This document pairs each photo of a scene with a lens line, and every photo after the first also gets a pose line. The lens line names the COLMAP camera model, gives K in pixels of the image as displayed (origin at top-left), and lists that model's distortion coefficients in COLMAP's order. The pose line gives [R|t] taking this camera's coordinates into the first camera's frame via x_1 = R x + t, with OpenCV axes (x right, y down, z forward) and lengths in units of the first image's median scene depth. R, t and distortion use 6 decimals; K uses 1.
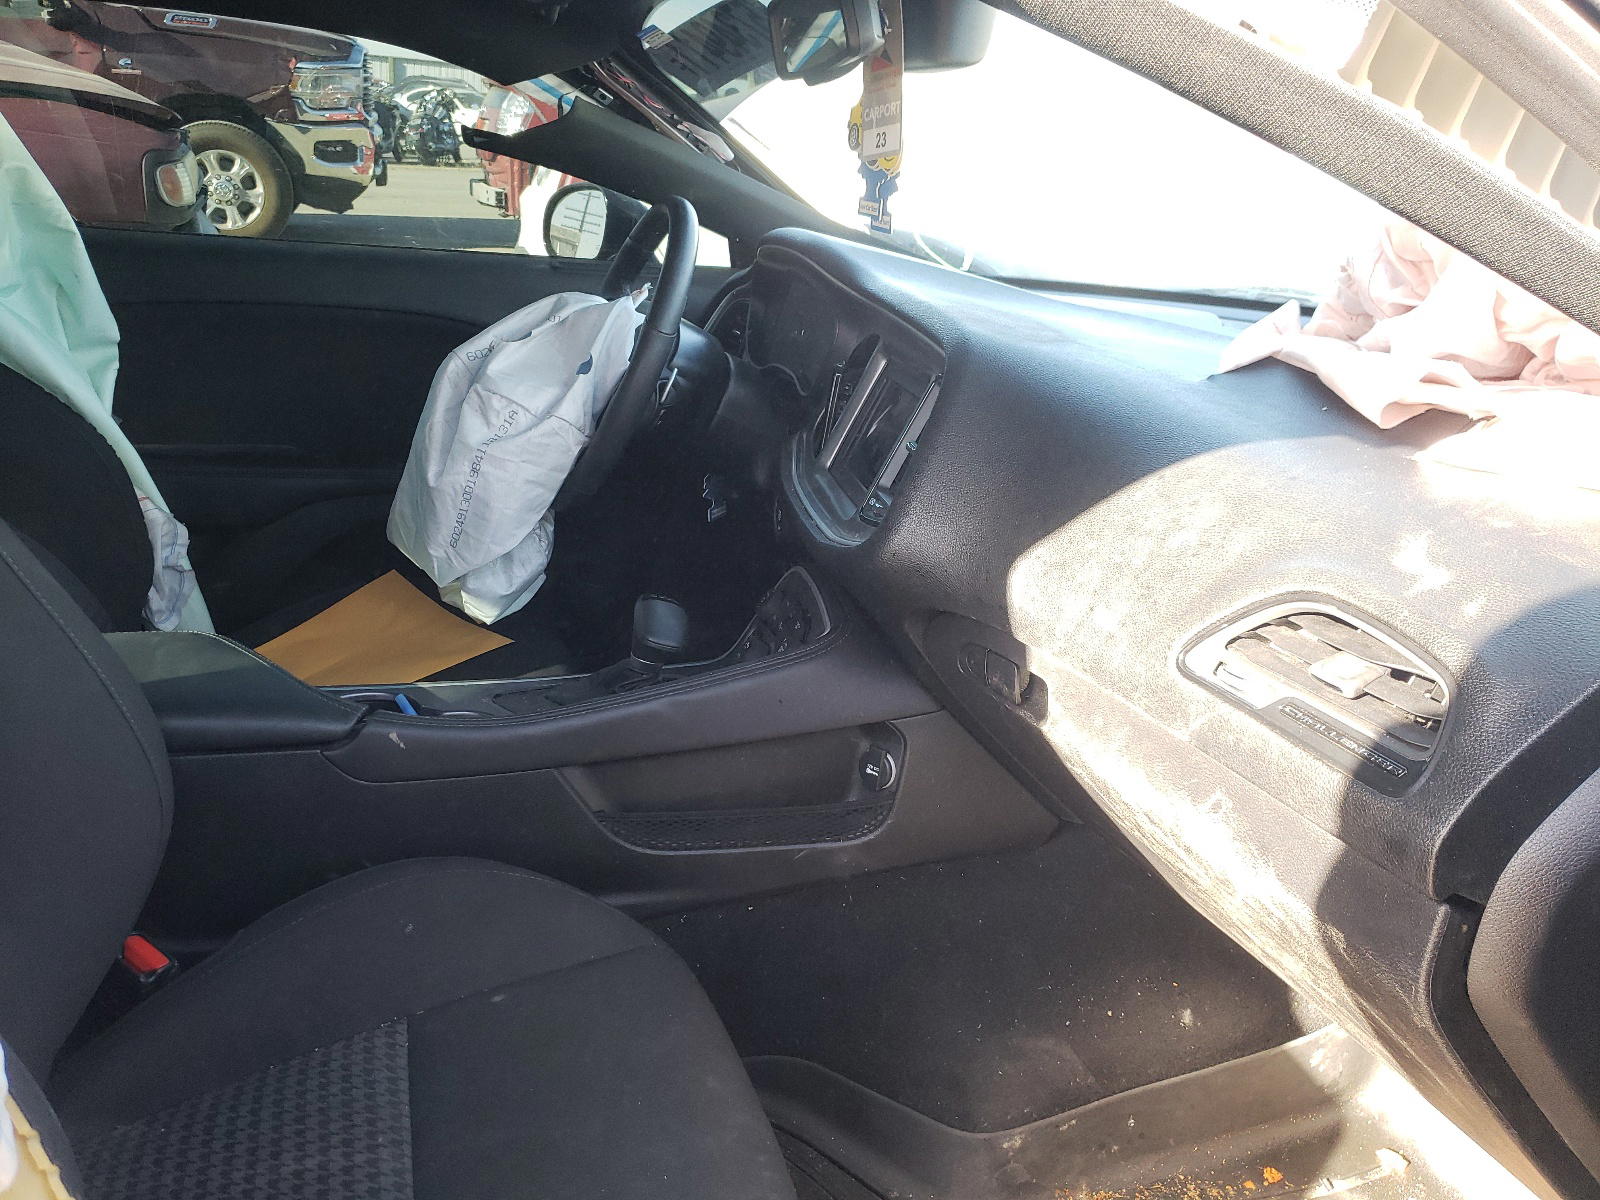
lens RADIAL K [[1237.2, 0, 800.0], [0, 1237.2, 600.0], [0, 0, 1]] dist [0.007326, 0.008024]
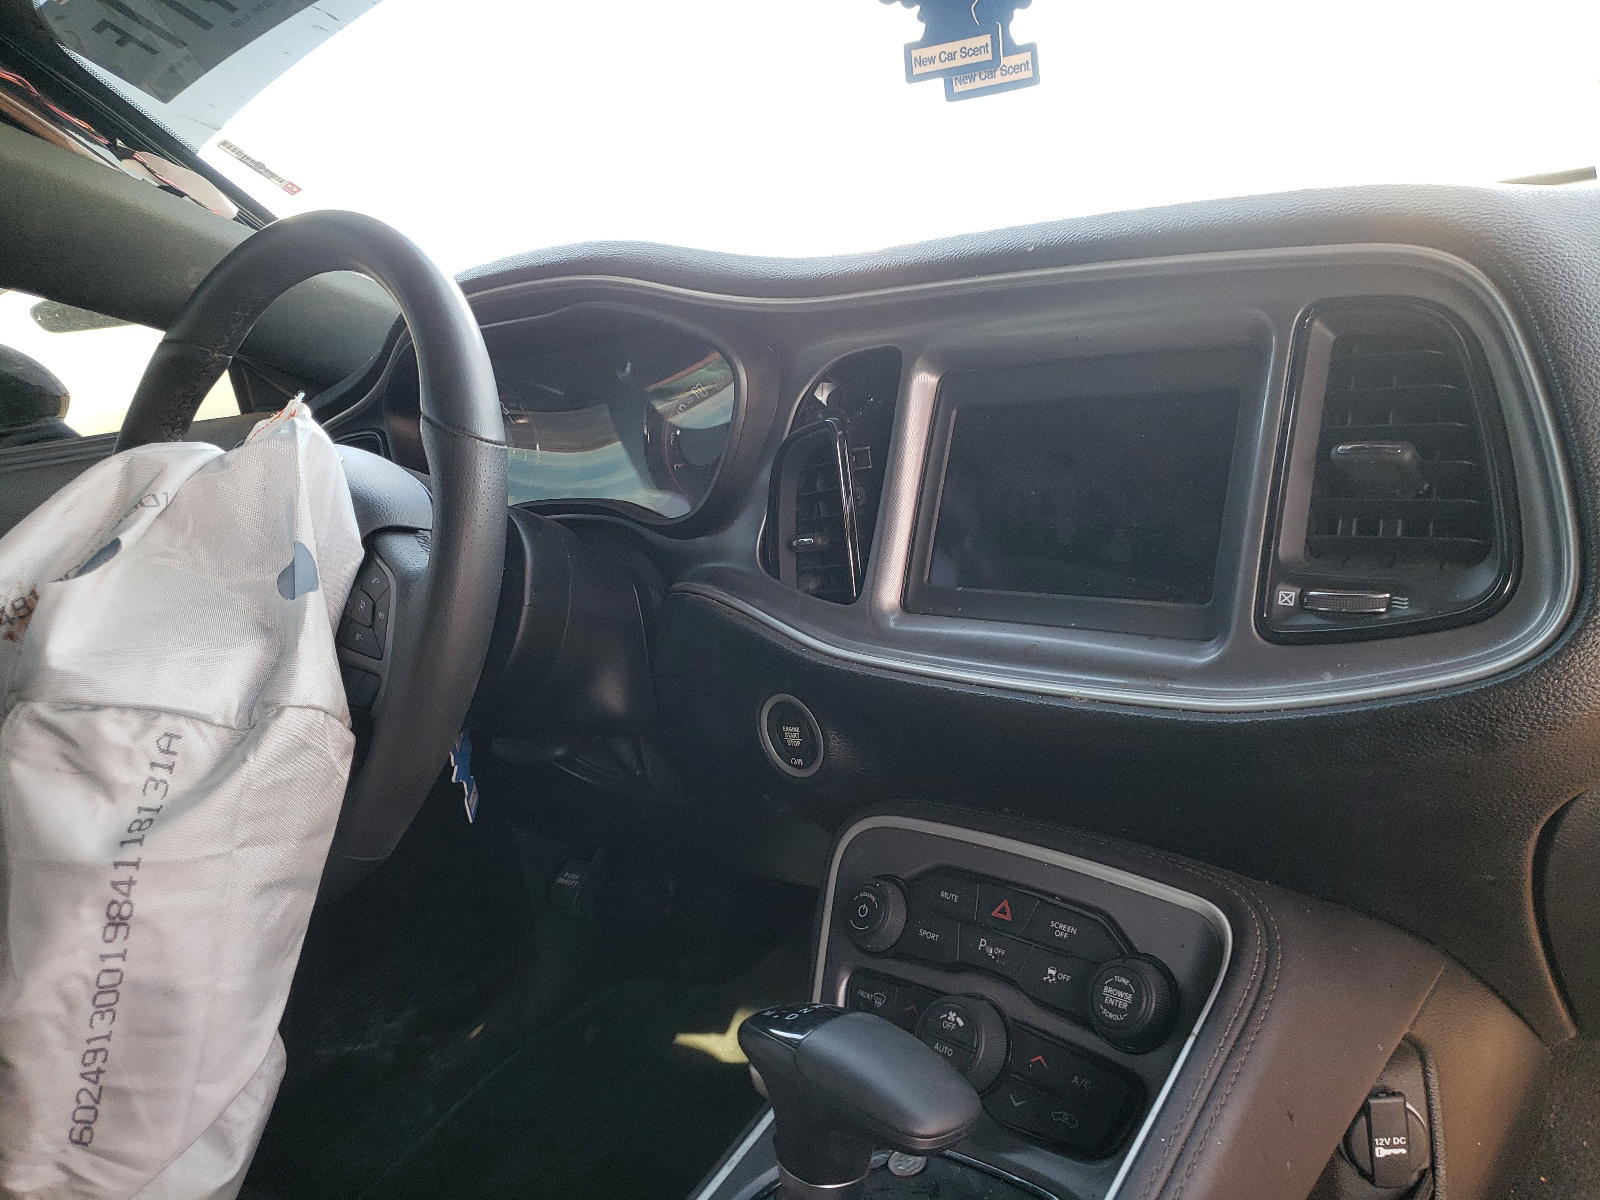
lens RADIAL K [[1237.2, 0, 800.0], [0, 1237.2, 600.0], [0, 0, 1]] dist [0.007326, 0.008024]
pose [[0.796870, -0.299673, 0.524589, -0.263156], [0.366224, 0.930193, -0.024933, -0.108995], [-0.480497, 0.211986, 0.850990, 0.564510]]
